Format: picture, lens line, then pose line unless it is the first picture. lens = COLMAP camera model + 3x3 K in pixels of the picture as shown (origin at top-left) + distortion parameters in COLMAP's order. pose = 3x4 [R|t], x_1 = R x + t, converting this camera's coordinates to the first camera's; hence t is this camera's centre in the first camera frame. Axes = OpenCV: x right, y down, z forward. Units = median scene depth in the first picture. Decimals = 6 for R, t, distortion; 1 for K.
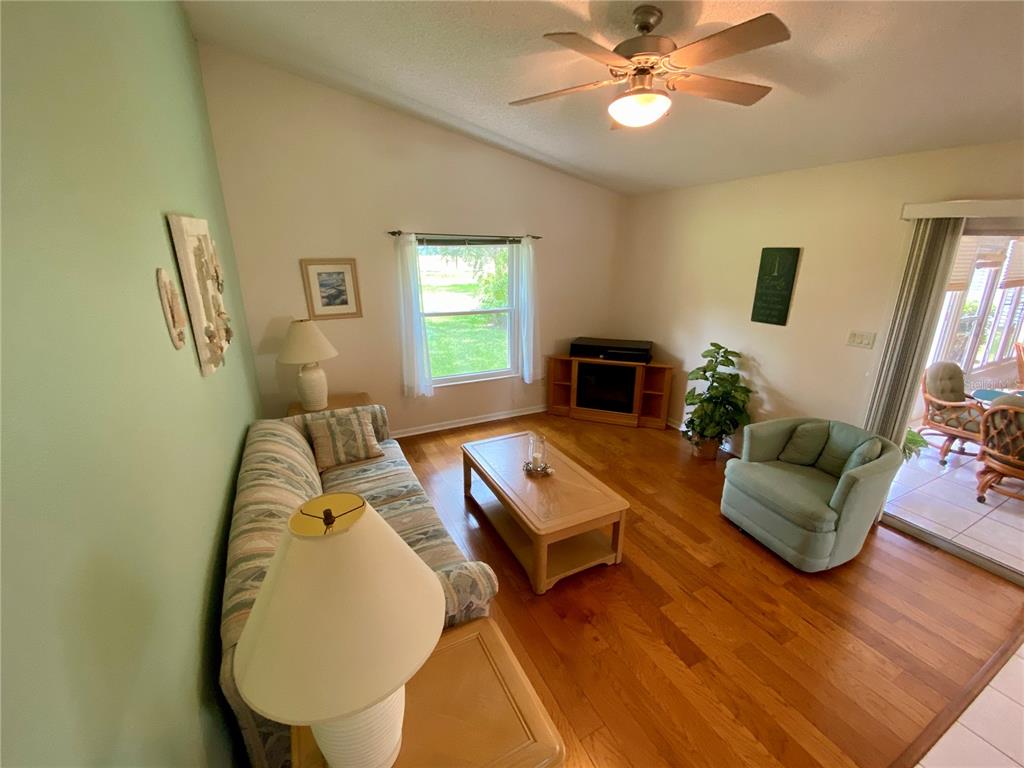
lens RADIAL K [[414.9, 0, 512.0], [0, 414.9, 384.0], [0, 0, 1]] dist [0.022636, -0.000114]
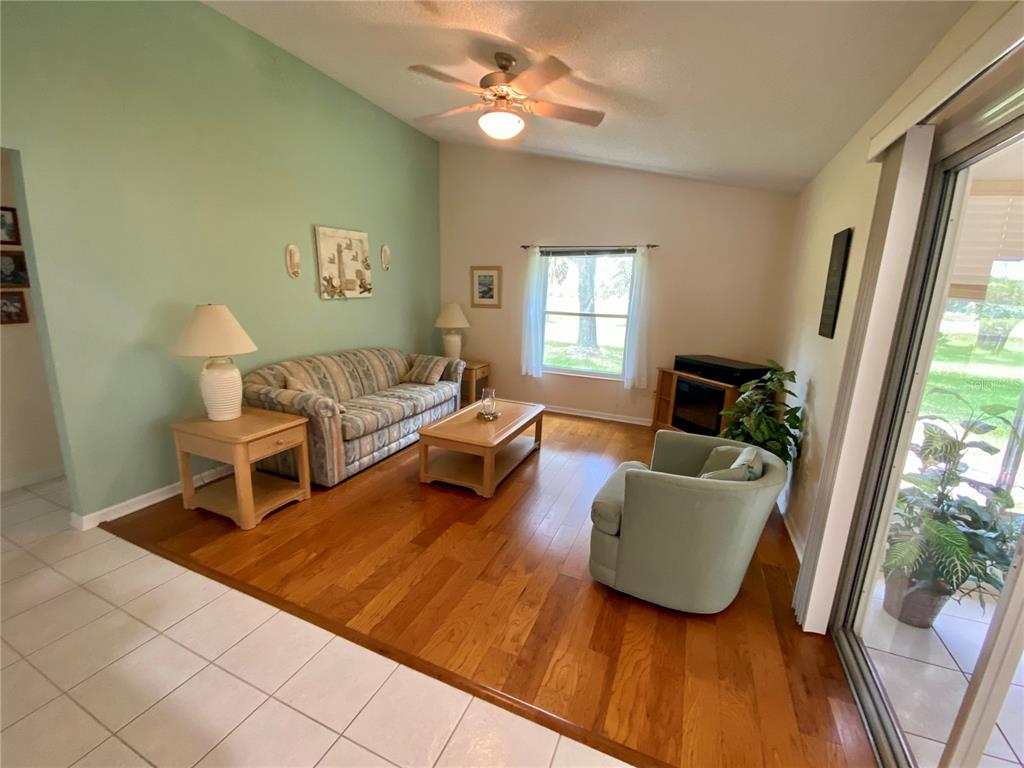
lens RADIAL K [[414.9, 0, 512.0], [0, 414.9, 384.0], [0, 0, 1]] dist [0.022636, -0.000114]
pose [[0.653597, 0.183162, -0.734345, 0.750590], [-0.256257, 0.966521, 0.012993, 0.056803], [0.712140, 0.179689, 0.678652, 0.142786]]
